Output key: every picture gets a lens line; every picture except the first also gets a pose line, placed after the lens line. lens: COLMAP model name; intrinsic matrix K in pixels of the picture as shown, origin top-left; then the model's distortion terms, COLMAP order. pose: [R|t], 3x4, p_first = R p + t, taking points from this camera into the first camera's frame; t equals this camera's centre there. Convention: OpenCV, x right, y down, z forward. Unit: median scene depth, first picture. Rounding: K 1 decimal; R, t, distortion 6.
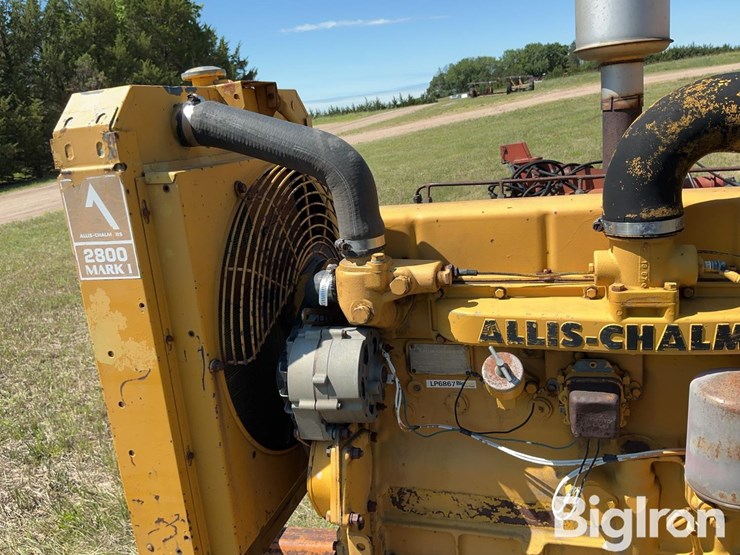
lens RADIAL K [[619.6, 0, 368.2], [0, 619.6, 279.1], [0, 0, 1]] dist [0.152064, -0.326699]
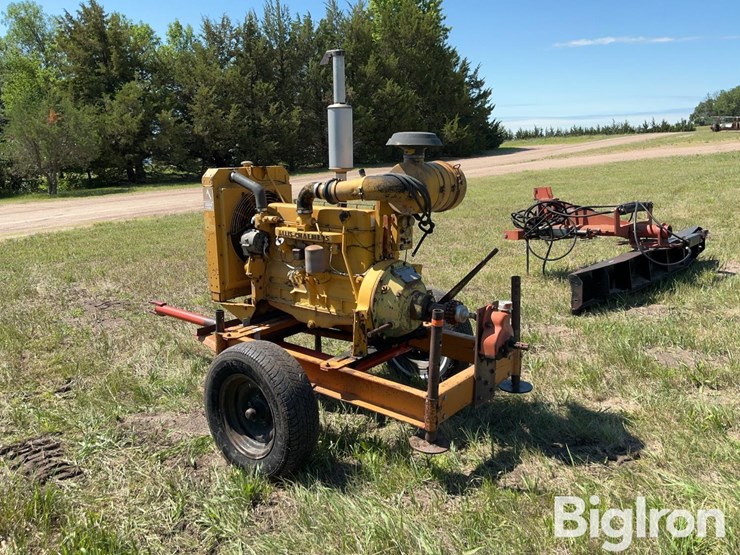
lens RADIAL K [[617.6, 0, 367.9], [0, 617.6, 280.3], [0, 0, 1]] dist [0.130467, -0.262083]
pose [[0.926636, 0.160812, -0.339831, 2.207033], [-0.165953, 0.986033, 0.014088, 0.239183], [0.337350, 0.043342, 0.940381, -2.749613]]
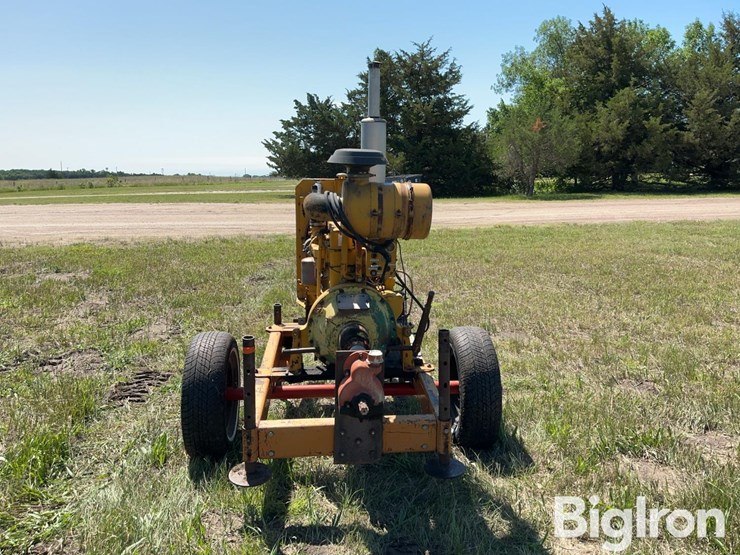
lens RADIAL K [[617.6, 0, 367.9], [0, 617.6, 280.3], [0, 0, 1]] dist [0.130467, -0.262083]
pose [[0.378403, 0.283166, -0.881265, 4.244114], [-0.272534, 0.943941, 0.186282, -0.582323], [0.884611, 0.169685, 0.434362, -0.545324]]
